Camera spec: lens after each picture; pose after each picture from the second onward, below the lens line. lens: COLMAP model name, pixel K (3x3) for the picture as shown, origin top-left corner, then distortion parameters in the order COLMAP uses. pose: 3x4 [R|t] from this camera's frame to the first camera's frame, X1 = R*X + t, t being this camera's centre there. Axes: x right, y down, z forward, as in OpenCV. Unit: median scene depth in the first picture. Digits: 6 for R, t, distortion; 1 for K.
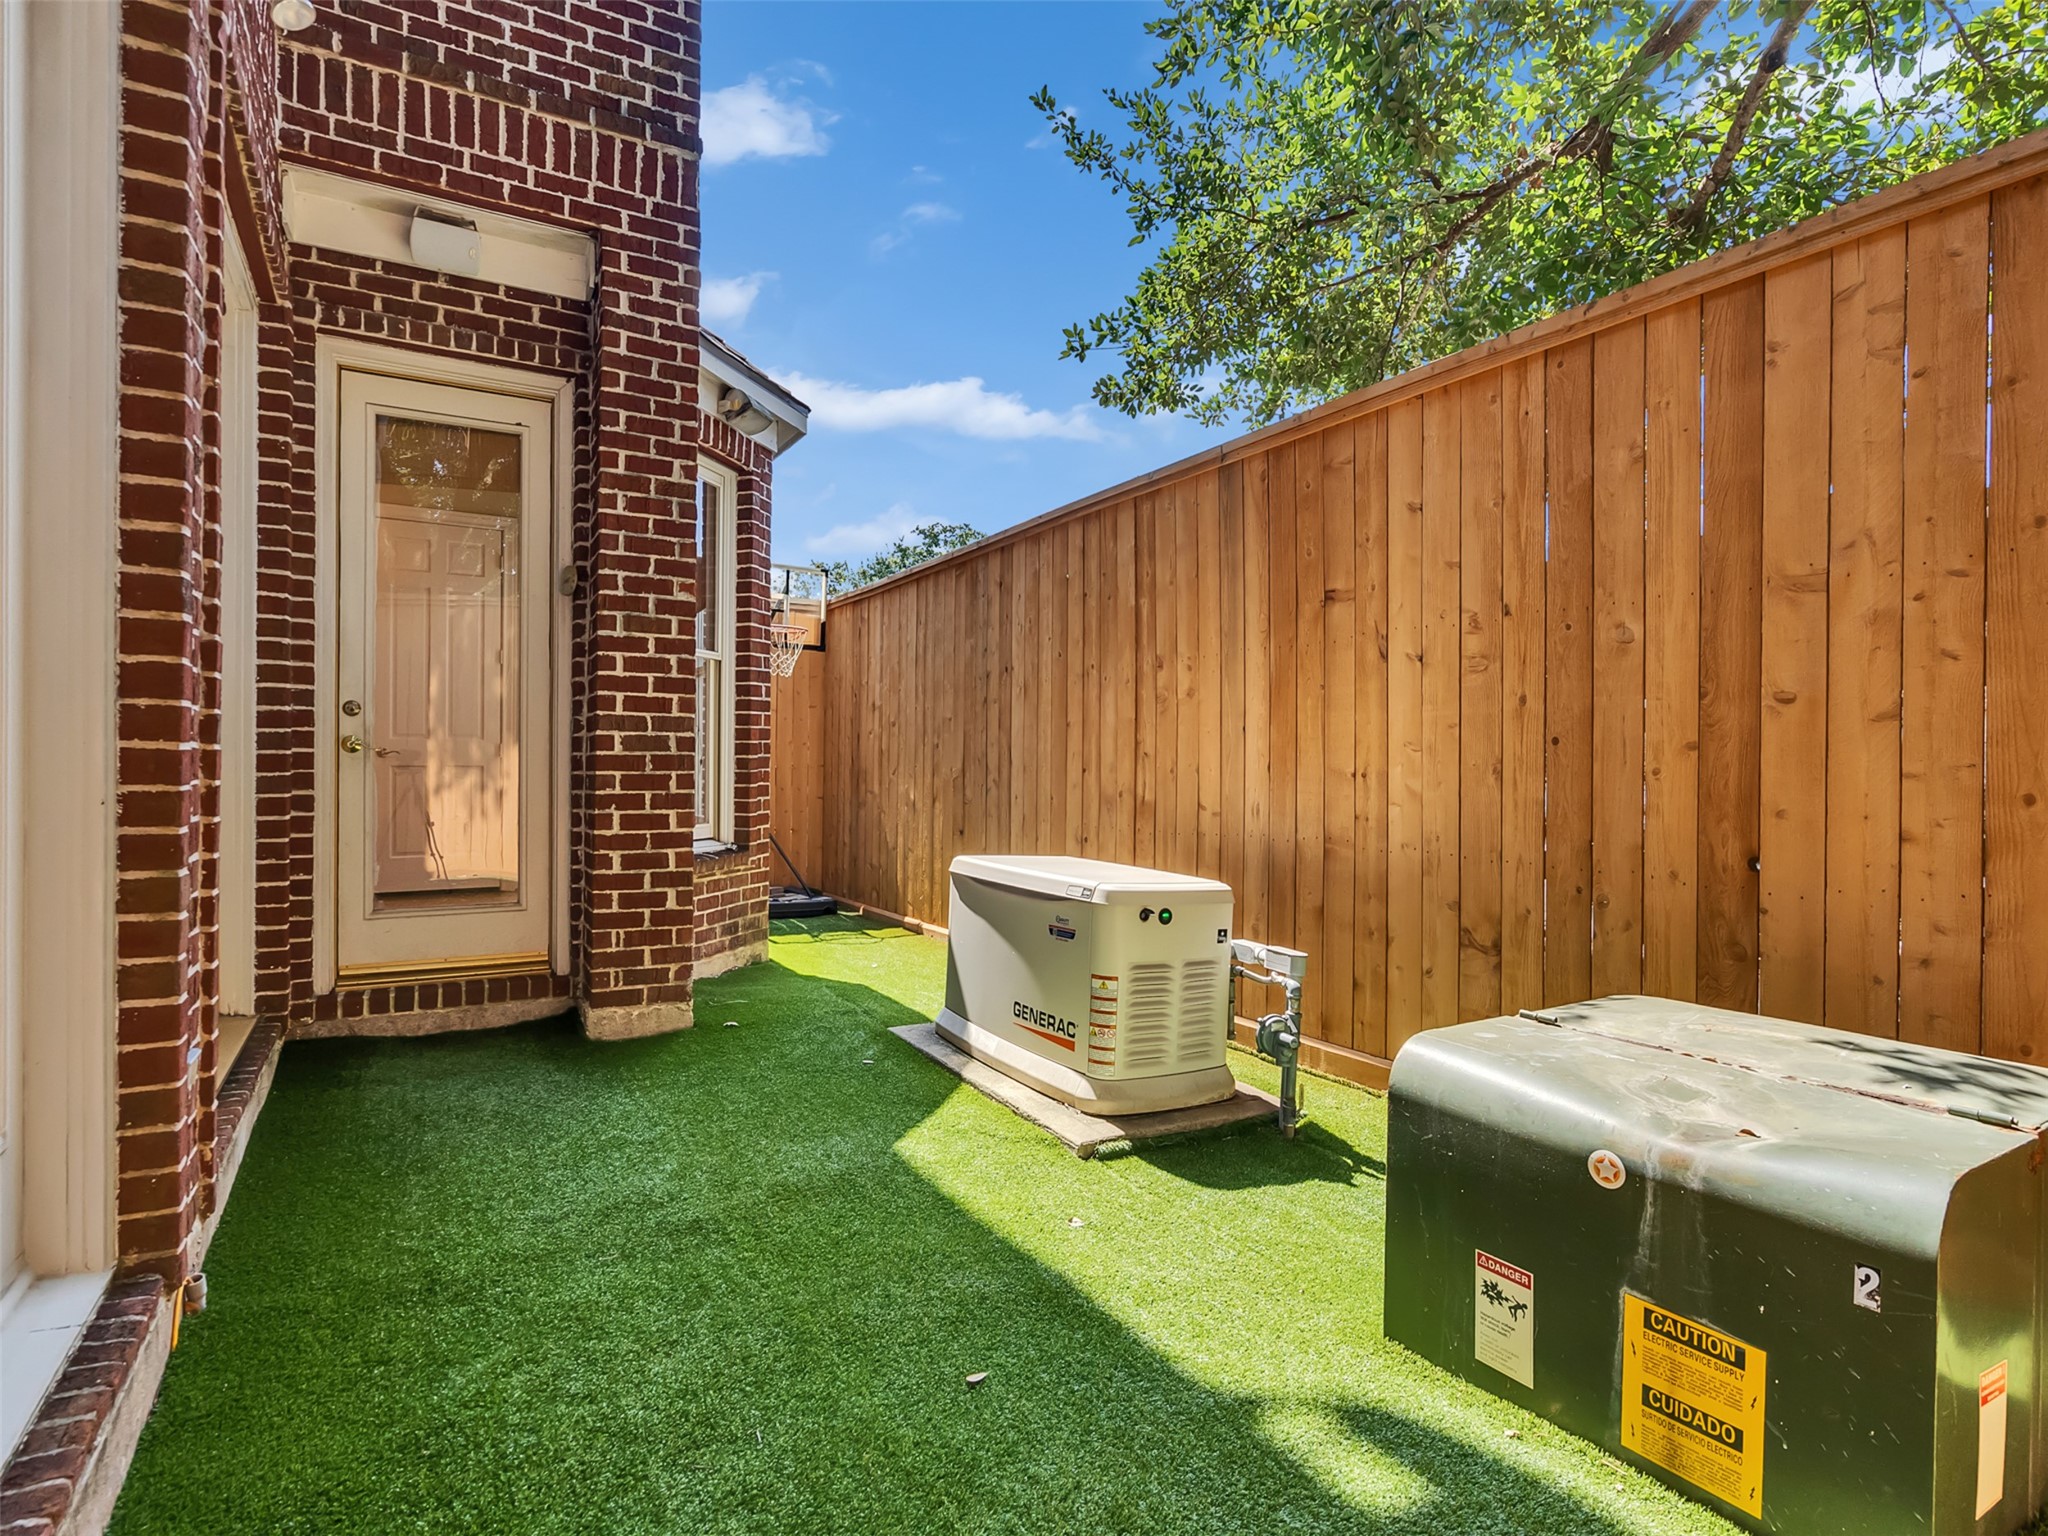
lens RADIAL K [[1050.6, 0, 1000.3], [0, 1050.6, 764.8], [0, 0, 1]] dist [0.000319, 0.001747]
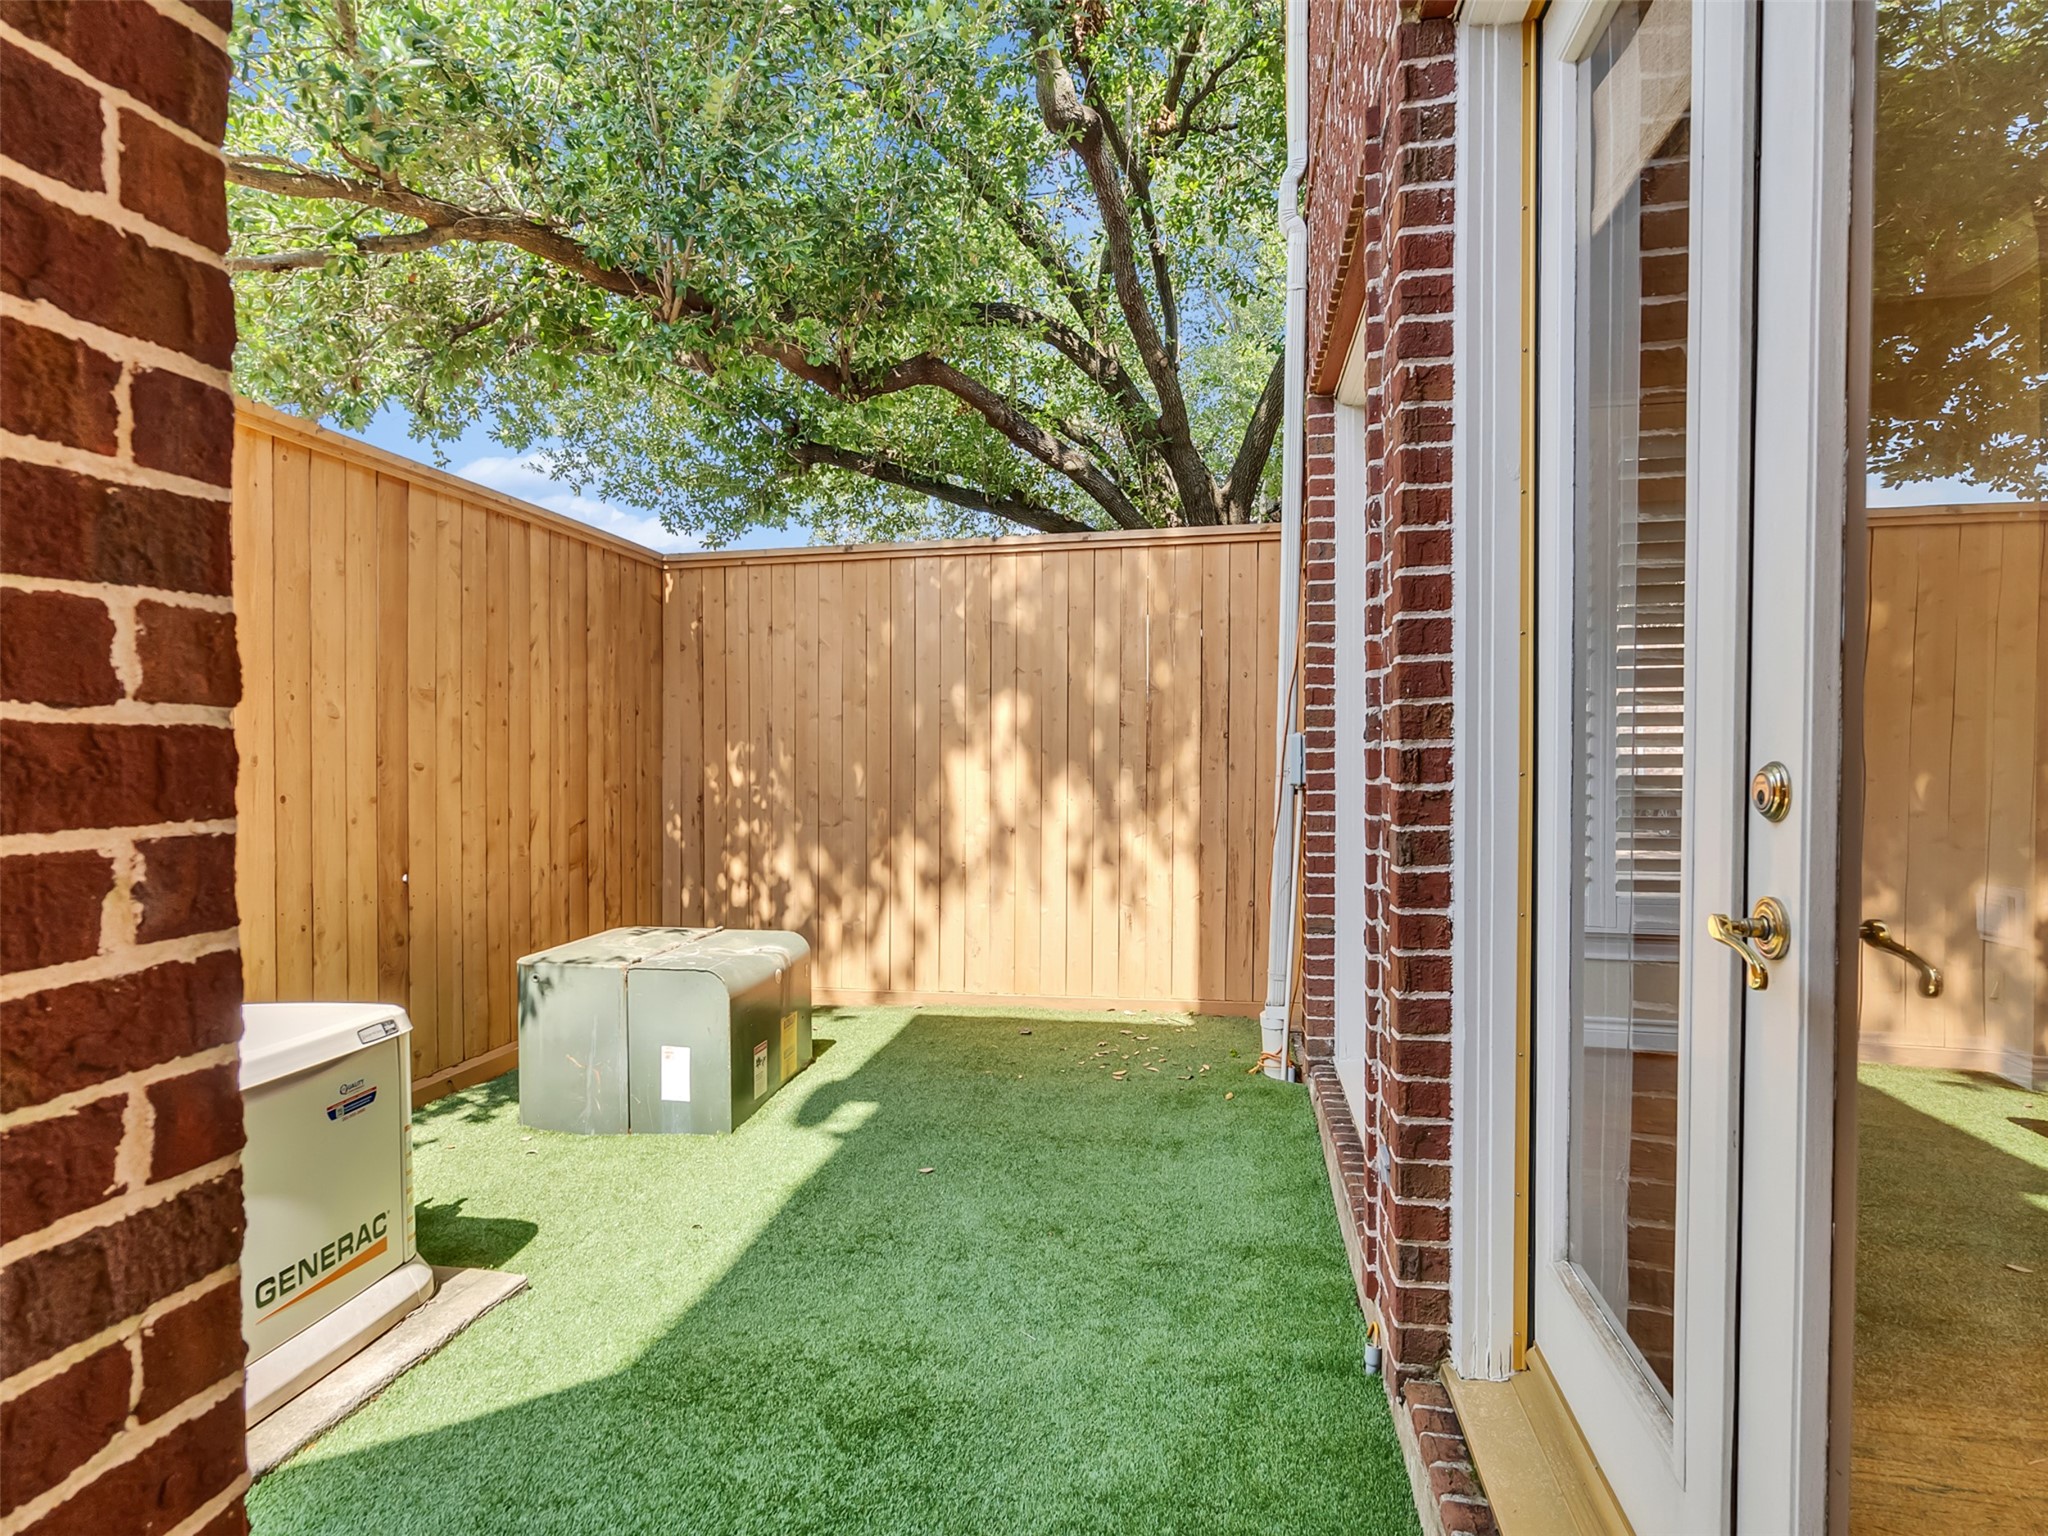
lens RADIAL K [[1050.6, 0, 1000.3], [0, 1050.6, 764.8], [0, 0, 1]] dist [0.000319, 0.001747]
pose [[-0.750163, -0.015714, 0.661067, -0.881070], [-0.007101, 0.999851, 0.015709, -0.094064], [-0.661215, 0.007090, -0.750163, 1.535618]]
